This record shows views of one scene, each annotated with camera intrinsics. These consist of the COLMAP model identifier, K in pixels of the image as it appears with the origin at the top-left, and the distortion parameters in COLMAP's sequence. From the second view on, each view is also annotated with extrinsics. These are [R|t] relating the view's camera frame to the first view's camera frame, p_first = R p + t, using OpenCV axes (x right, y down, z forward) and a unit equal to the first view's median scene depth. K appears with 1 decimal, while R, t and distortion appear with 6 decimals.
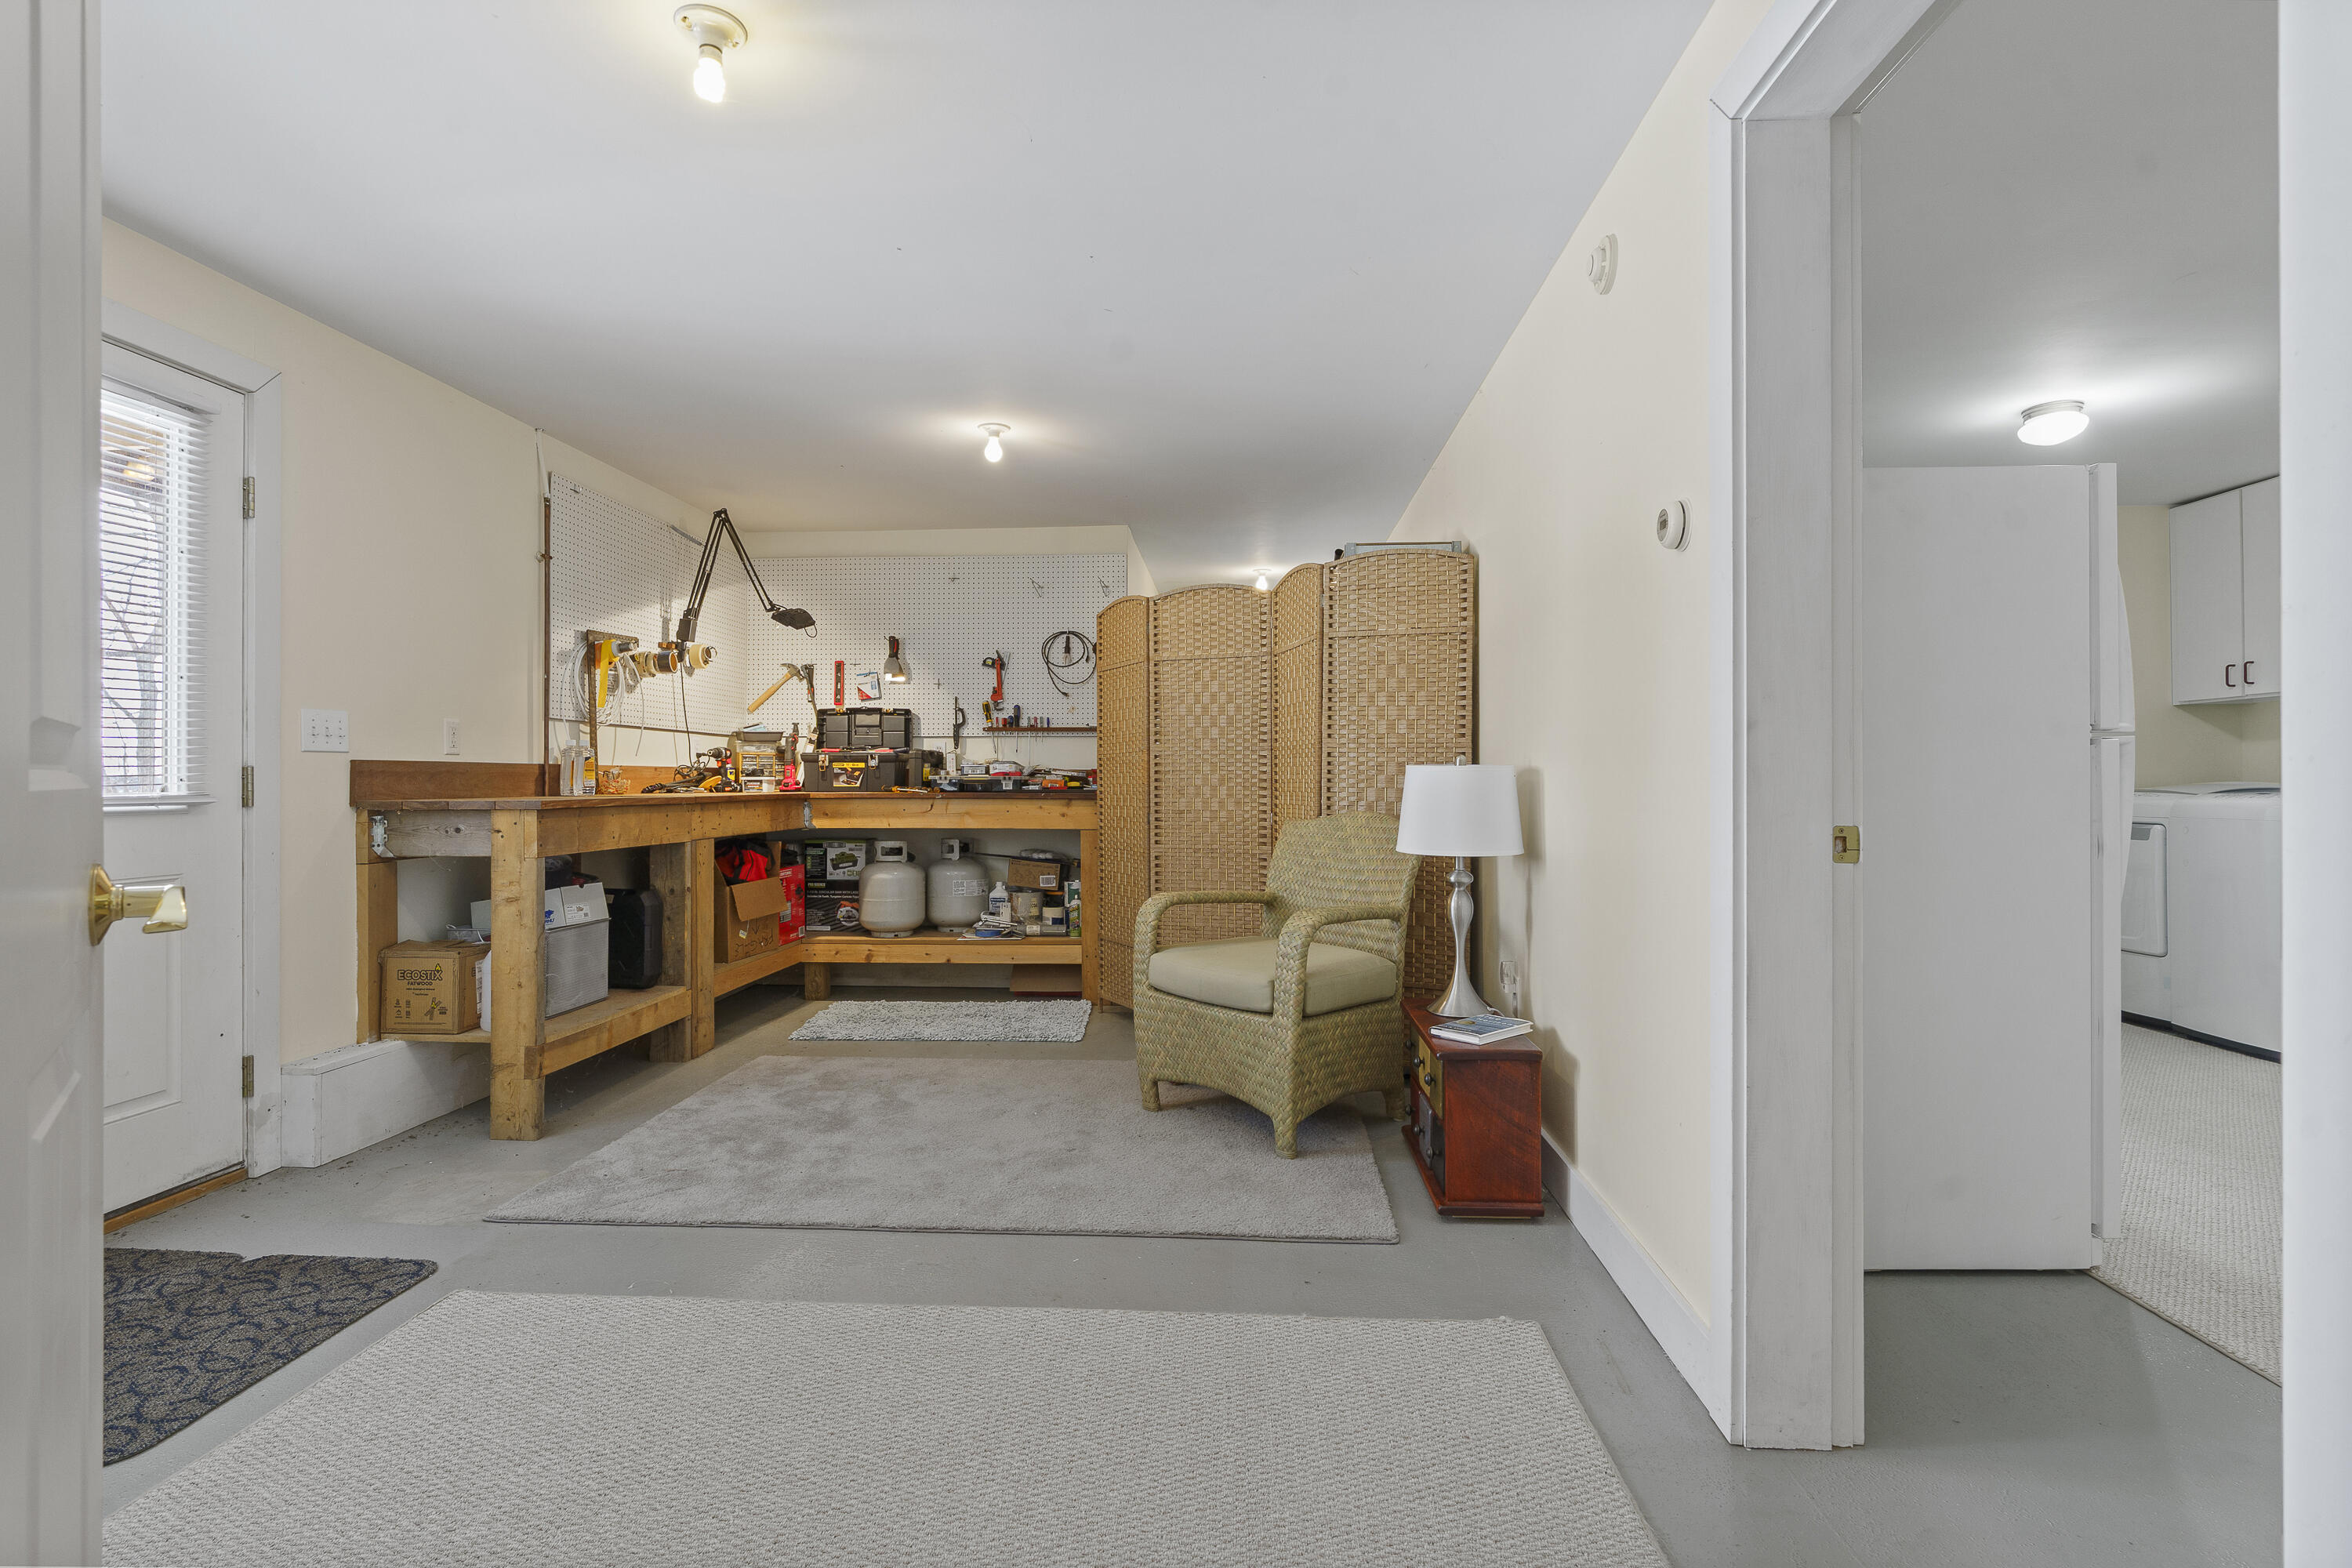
lens RADIAL K [[1115.9, 0, 1176.0], [0, 1115.9, 784.0], [0, 0, 1]] dist [0.000961, 0.000291]
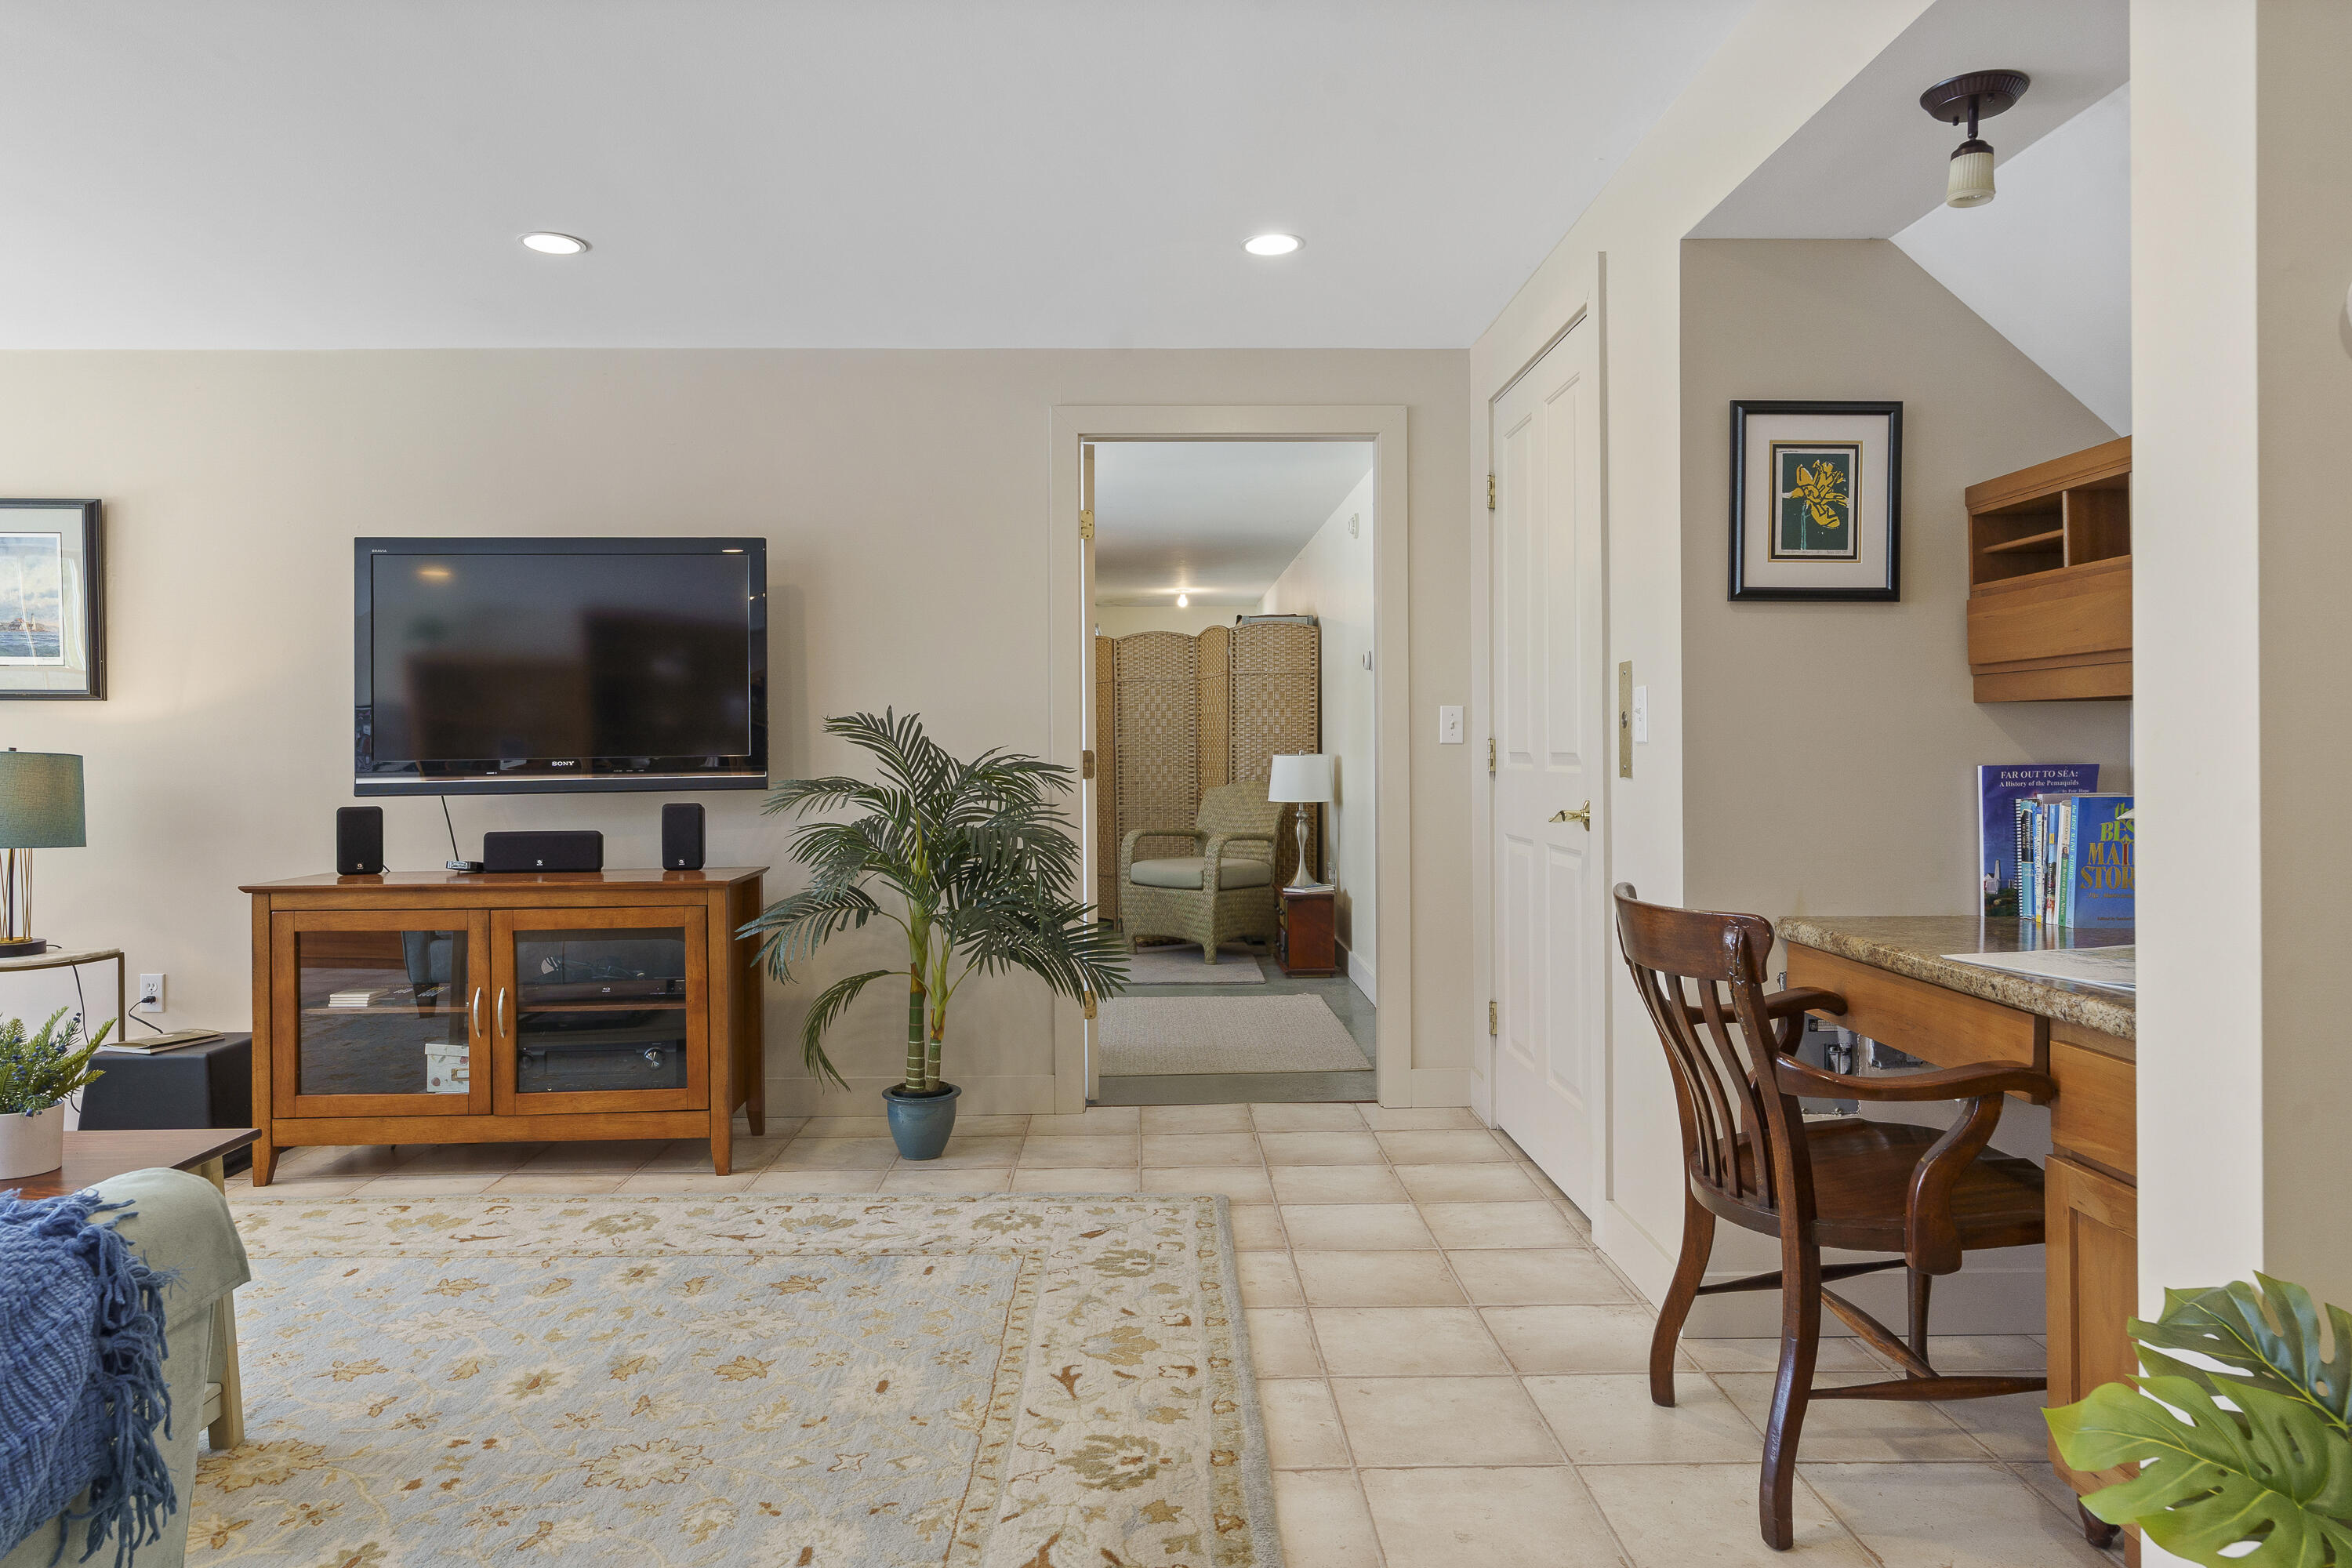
lens RADIAL K [[1449.0, 0, 1178.3], [0, 1449.0, 757.0], [0, 0, 1]] dist [0.000476, -0.000108]
pose [[0.996021, -0.006589, 0.088871, -0.154390], [0.006715, 0.999977, -0.001116, -0.010292], [-0.088862, 0.001708, 0.996043, -1.295097]]
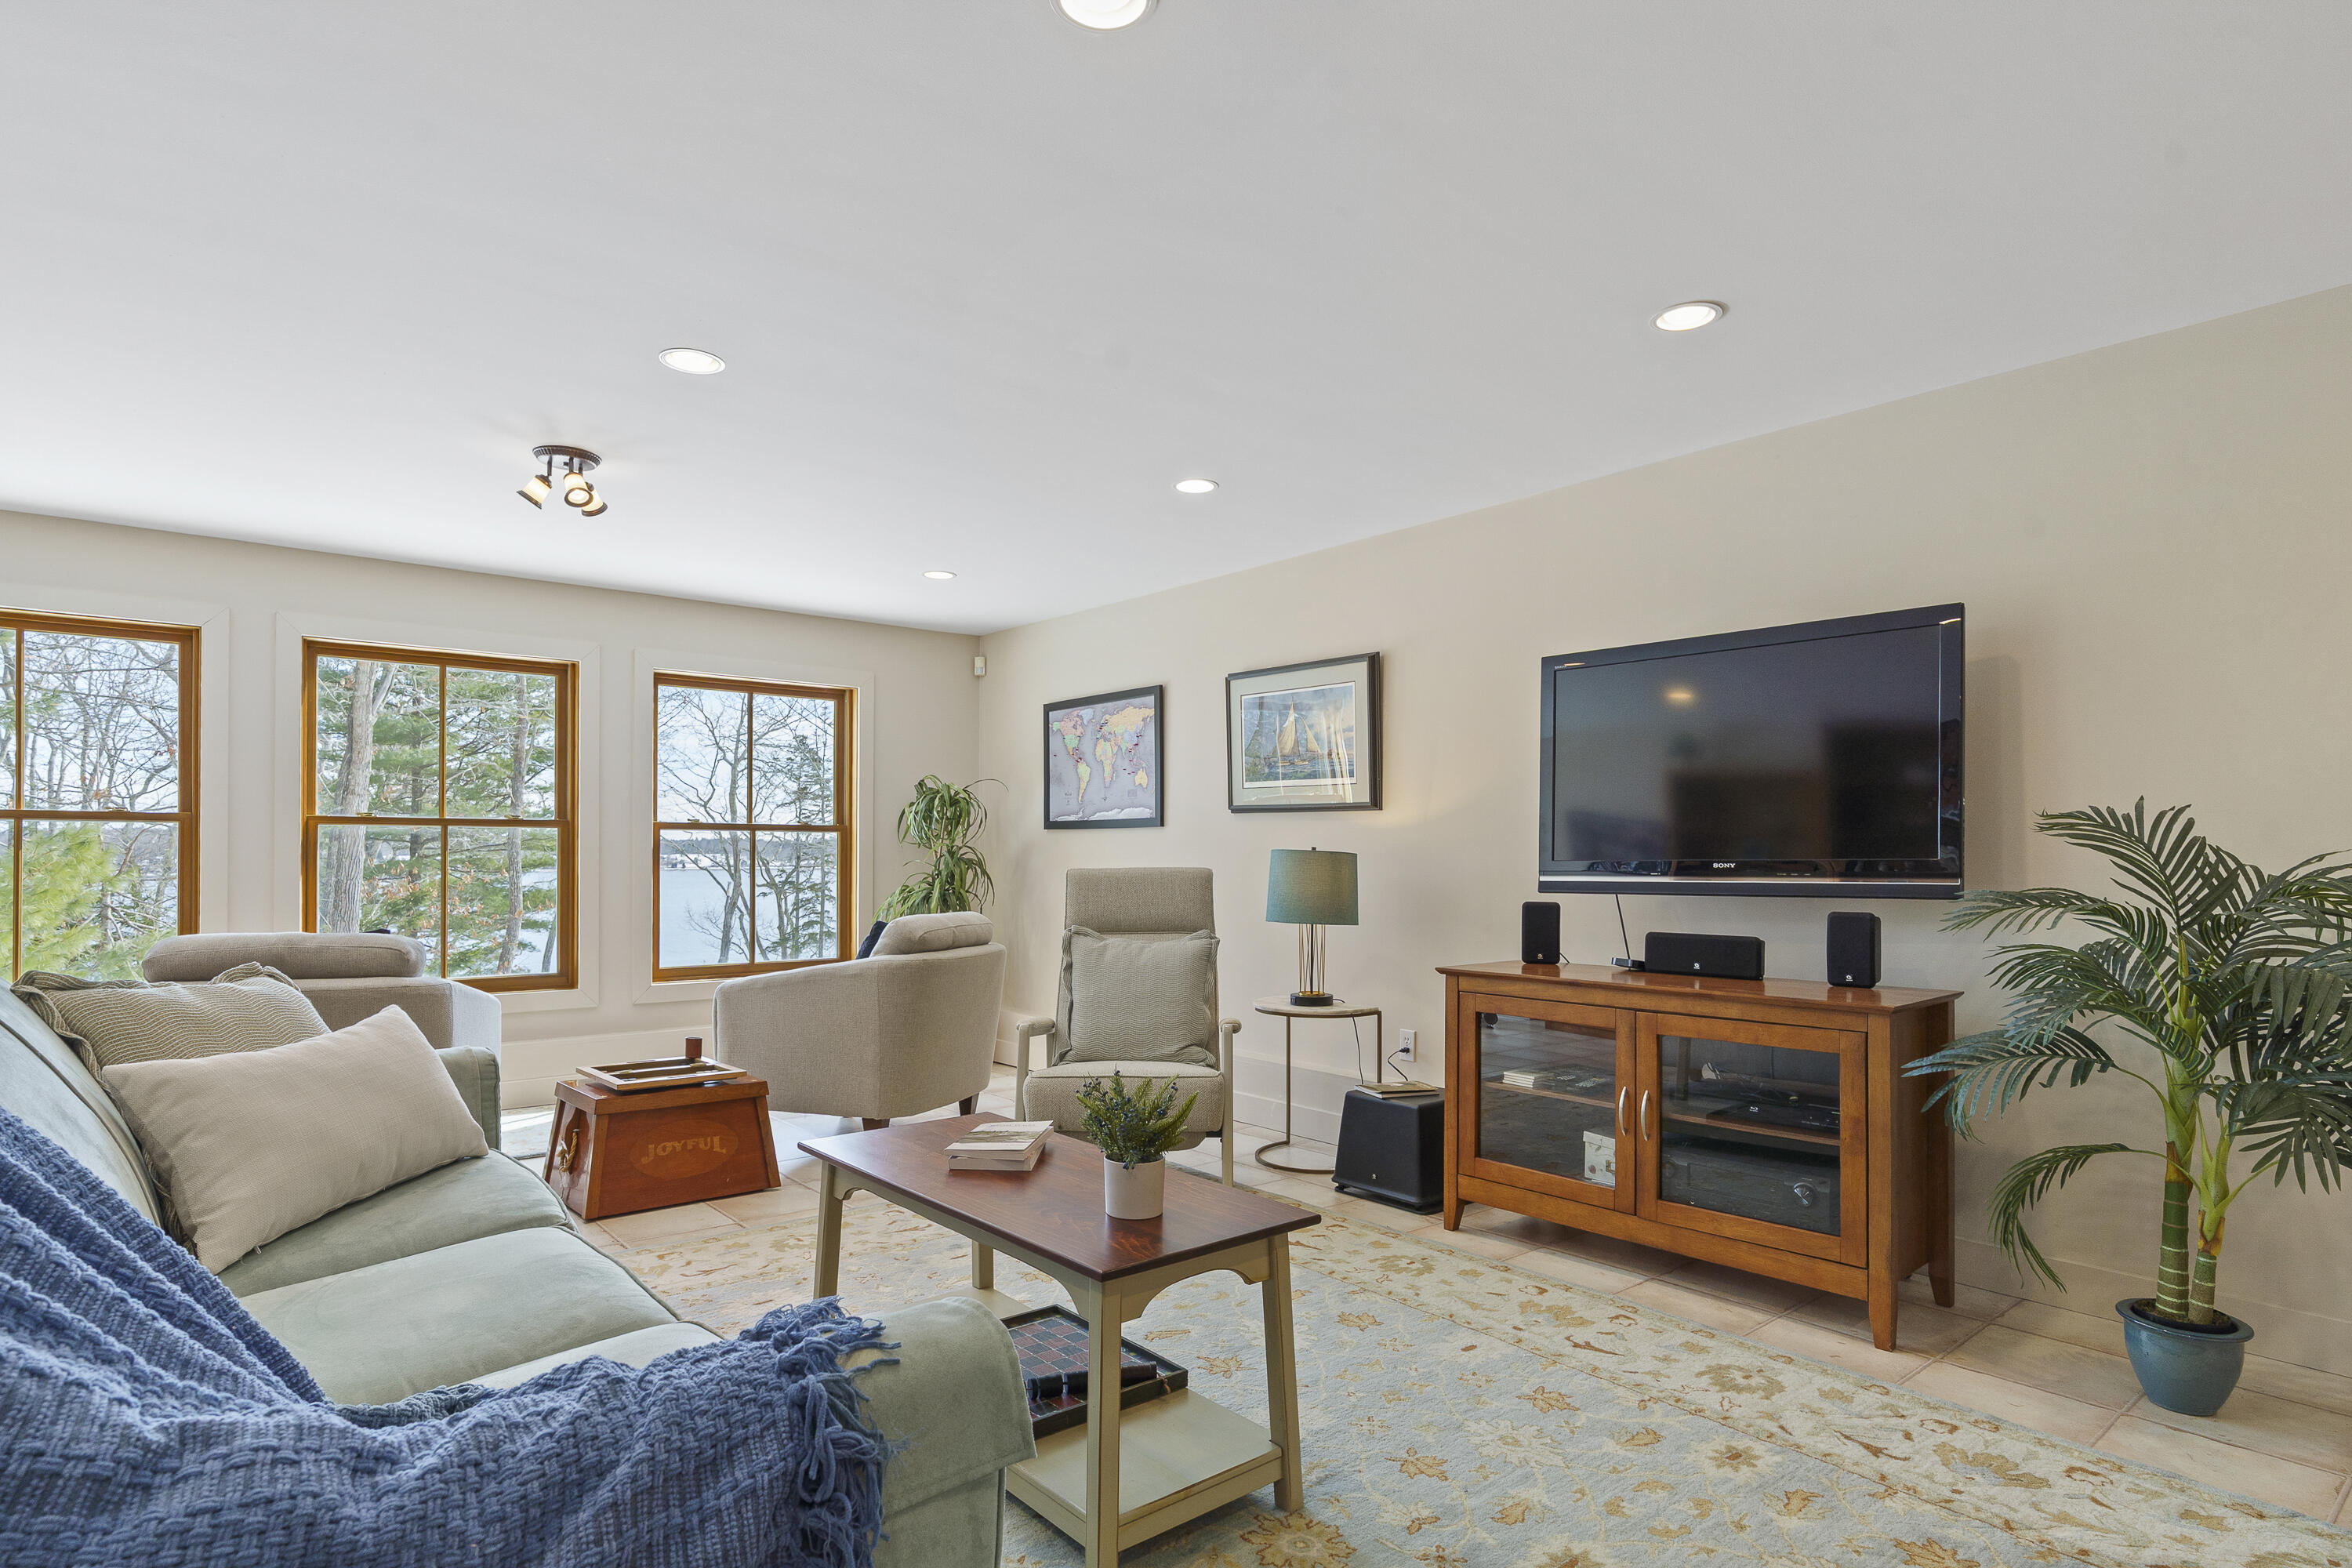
lens RADIAL K [[1237.2, 0, 1173.7], [0, 1237.2, 855.9], [0, 0, 1]] dist [0.002449, 0.000429]
pose [[0.686352, 0.003354, -0.727261, -0.114233], [-0.006473, 0.999978, -0.001497, -0.015914], [0.727240, 0.005735, 0.686359, -0.800190]]
